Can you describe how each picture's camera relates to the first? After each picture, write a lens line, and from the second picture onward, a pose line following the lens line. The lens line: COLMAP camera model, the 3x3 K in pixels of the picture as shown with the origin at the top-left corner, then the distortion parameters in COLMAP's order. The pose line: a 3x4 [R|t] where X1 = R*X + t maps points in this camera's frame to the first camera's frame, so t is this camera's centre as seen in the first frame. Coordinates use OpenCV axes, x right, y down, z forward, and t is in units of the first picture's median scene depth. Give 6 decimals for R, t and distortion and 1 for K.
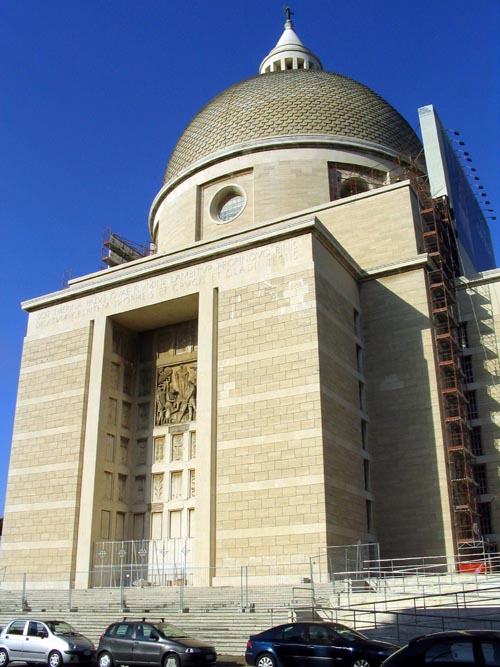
lens RADIAL K [[686.5, 0, 250.0], [0, 686.5, 333.5], [0, 0, 1]] dist [-0.130041, 0.032435]
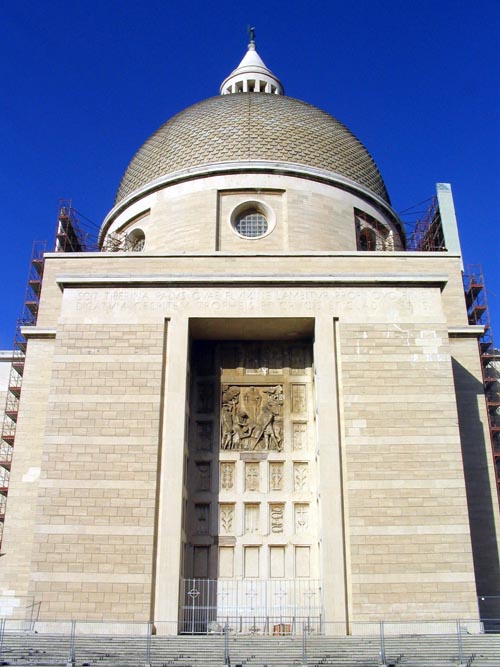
lens RADIAL K [[702.1, 0, 250.0], [0, 702.1, 333.5], [0, 0, 1]] dist [-0.148199, 0.139129]
pose [[0.879650, 0.202126, 0.430536, -0.541397], [-0.190110, 0.979172, -0.071274, 0.045249], [-0.435976, -0.019153, 0.899755, 0.160701]]
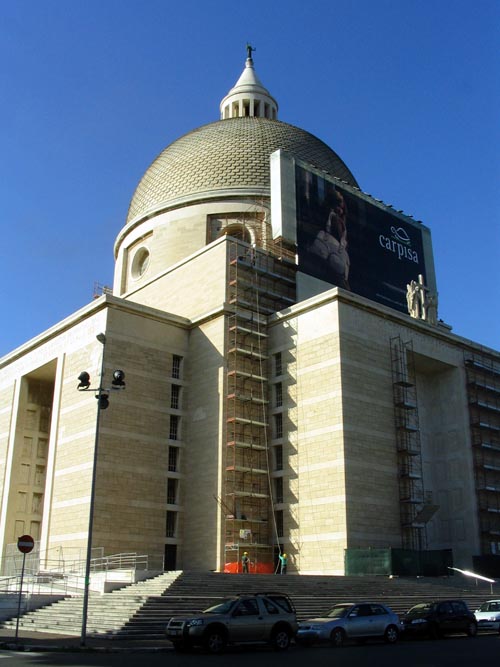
lens RADIAL K [[702.1, 0, 250.0], [0, 702.1, 333.5], [0, 0, 1]] dist [-0.148199, 0.139129]
pose [[0.939049, -0.112747, -0.324770, 0.688175], [0.123496, 0.992265, 0.012604, -0.072938], [0.320837, -0.051943, 0.945709, -0.146305]]
